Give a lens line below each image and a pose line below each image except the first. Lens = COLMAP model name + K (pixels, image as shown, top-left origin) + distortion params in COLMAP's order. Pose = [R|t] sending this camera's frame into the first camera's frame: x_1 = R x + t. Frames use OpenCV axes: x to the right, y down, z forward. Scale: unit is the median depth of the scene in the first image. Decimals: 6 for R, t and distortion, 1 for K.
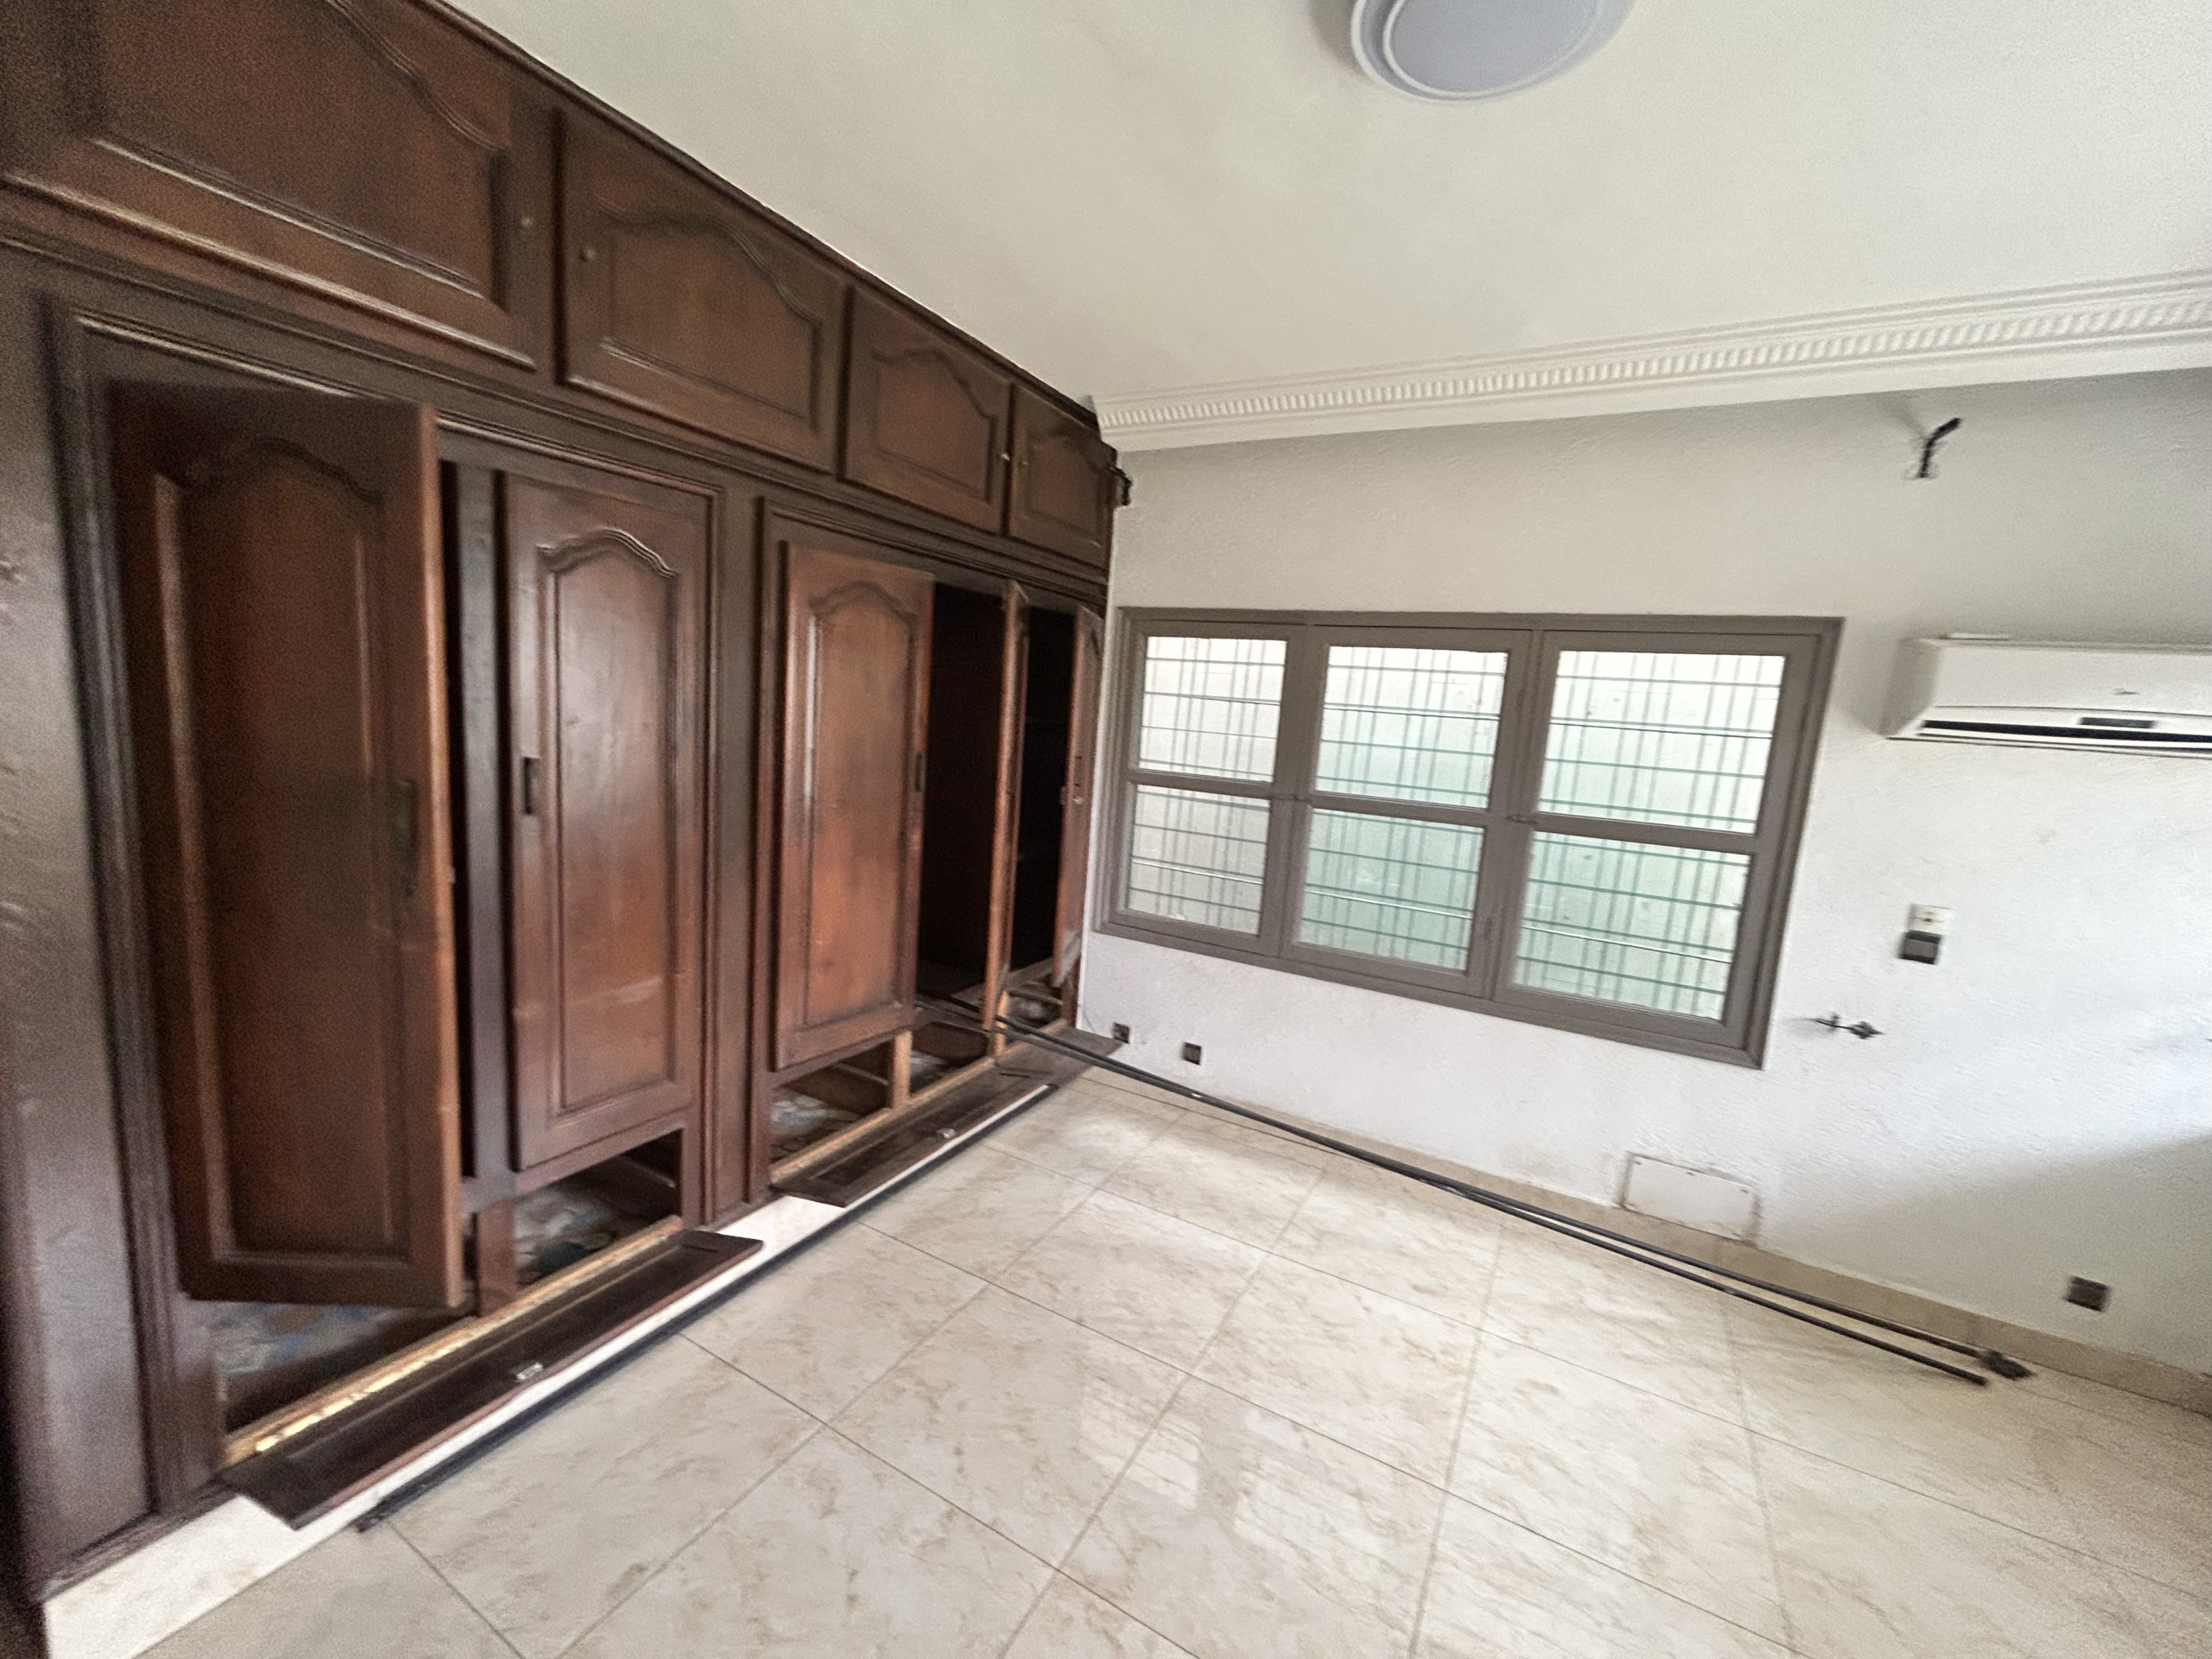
lens RADIAL K [[895.9, 0, 1044.5], [0, 895.9, 821.7], [0, 0, 1]] dist [-0.002105, 0.001019]
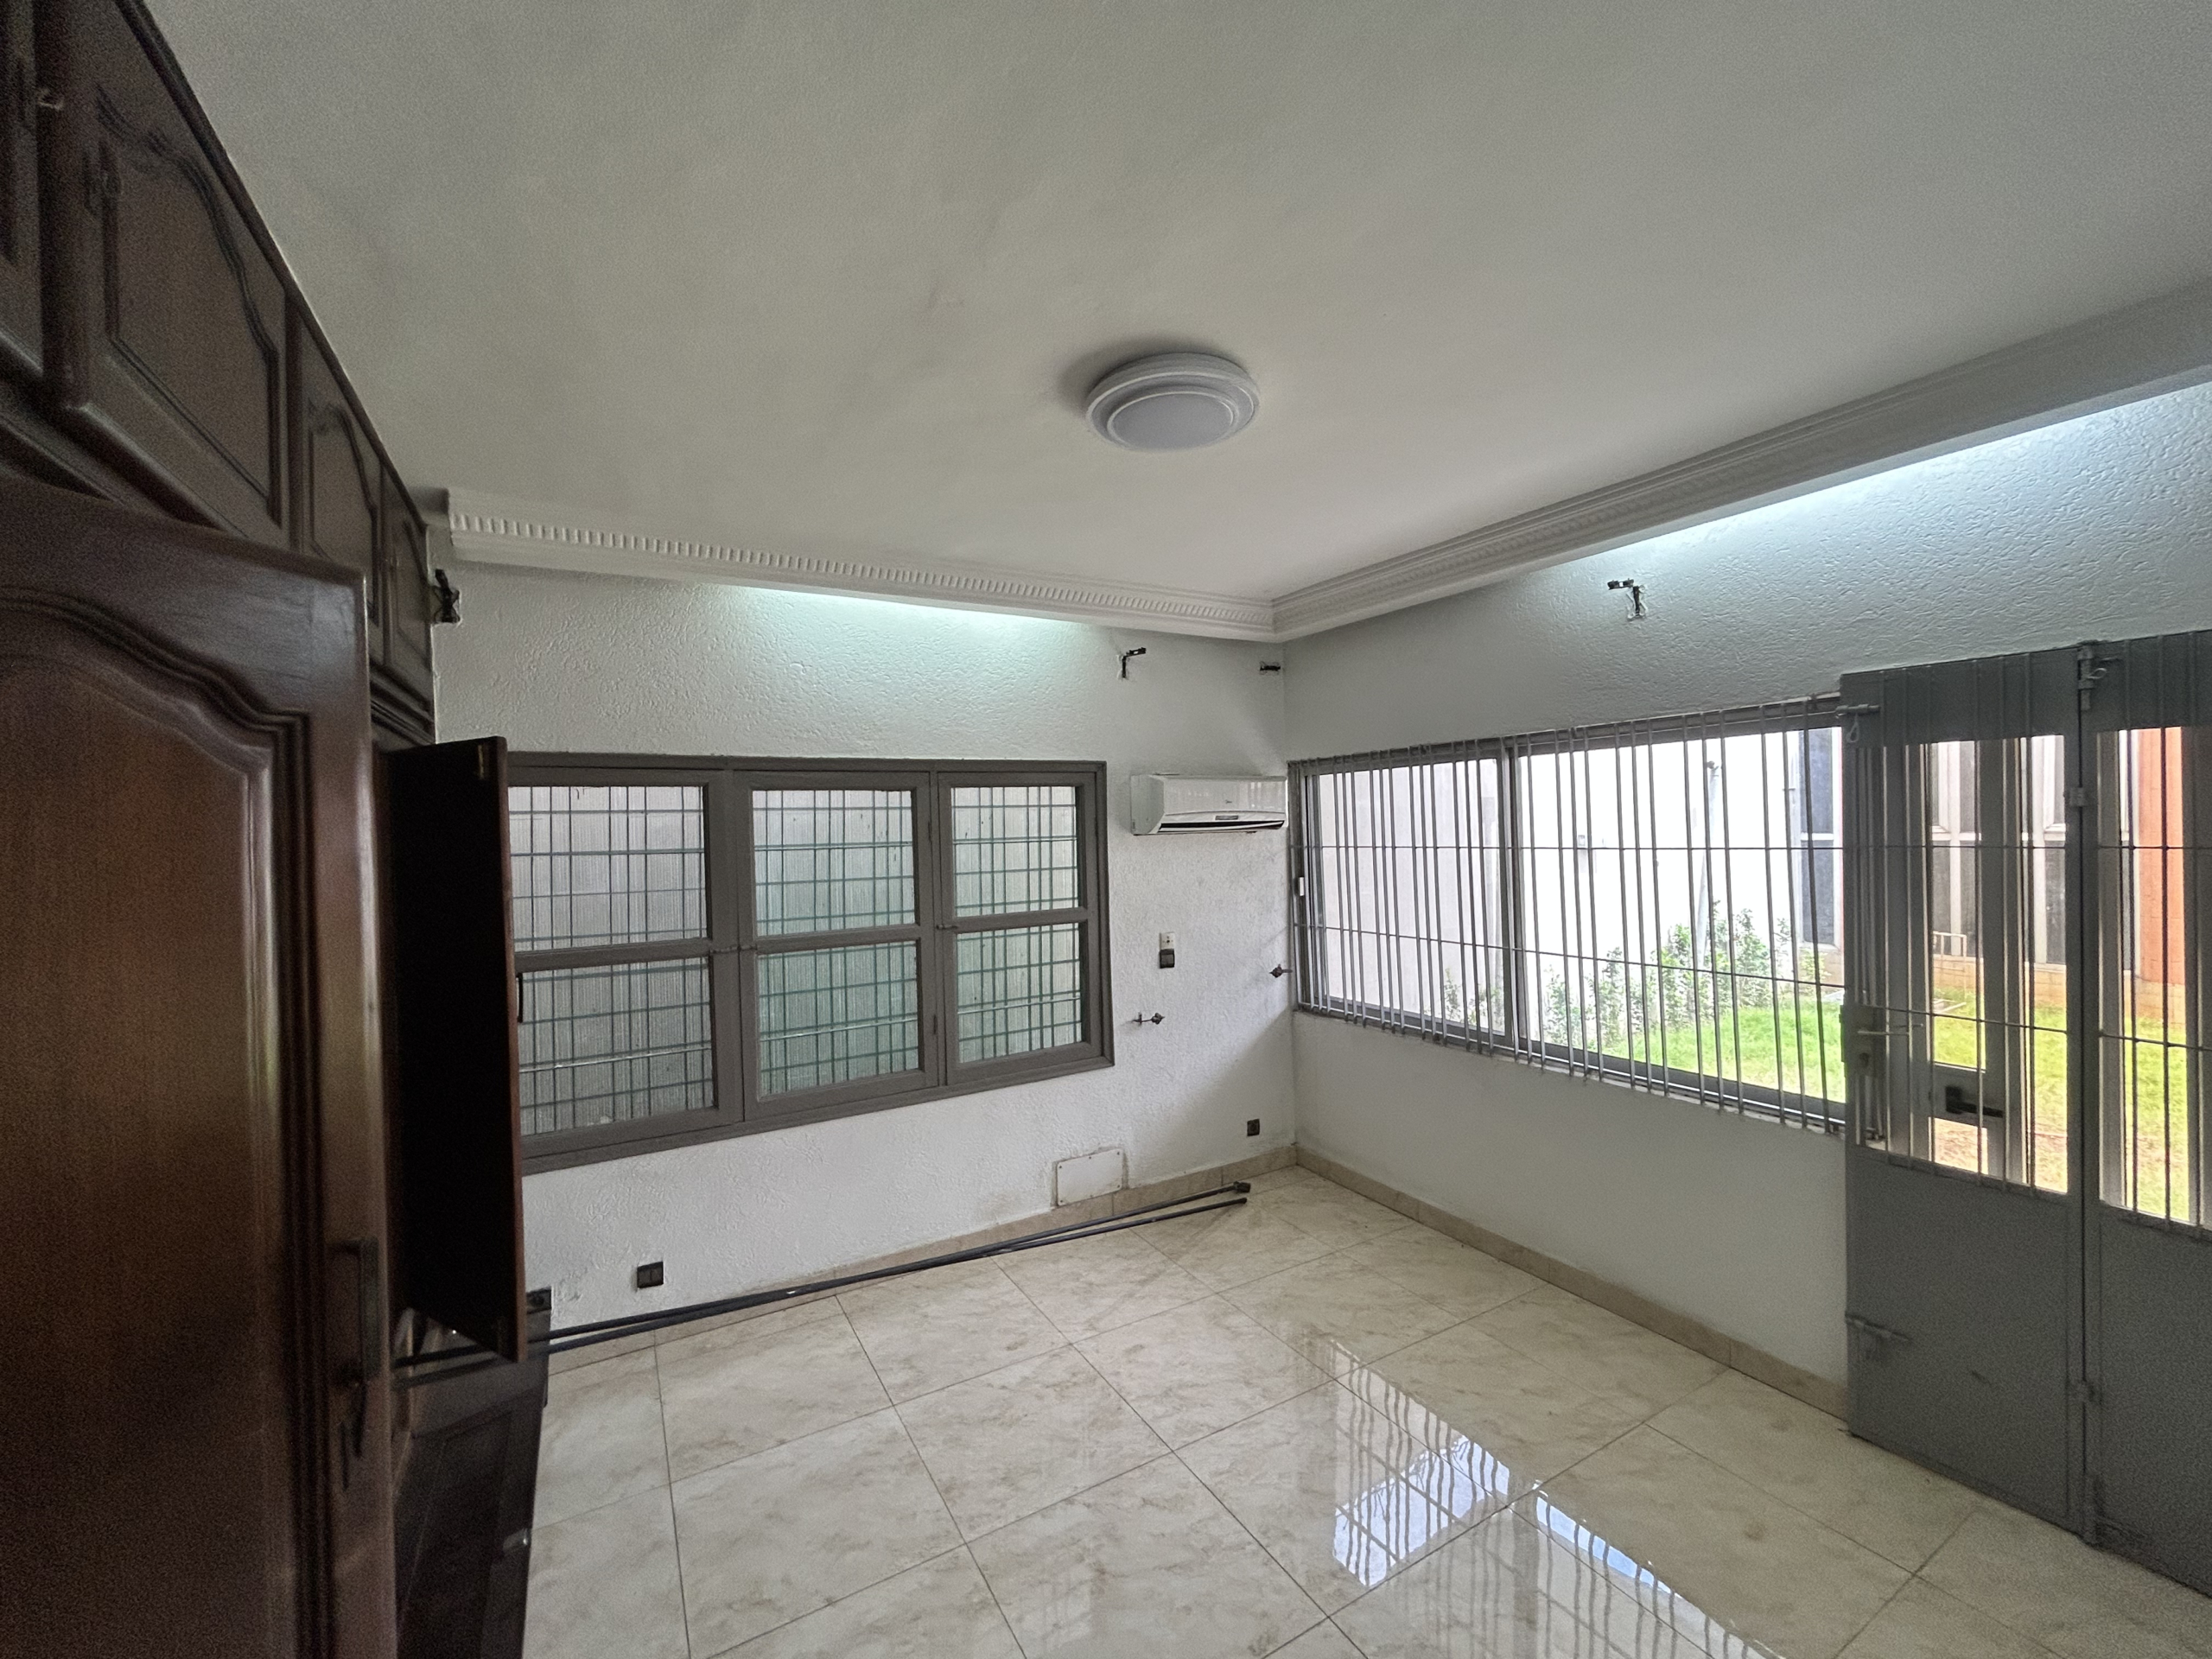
lens RADIAL K [[895.9, 0, 1097.0], [0, 895.9, 837.4], [0, 0, 1]] dist [-0.002105, 0.001019]
pose [[0.494015, -0.078932, 0.865863, -0.422880], [0.189914, 0.981619, -0.018871, -0.061841], [-0.848458, 0.173762, 0.499925, 0.215652]]
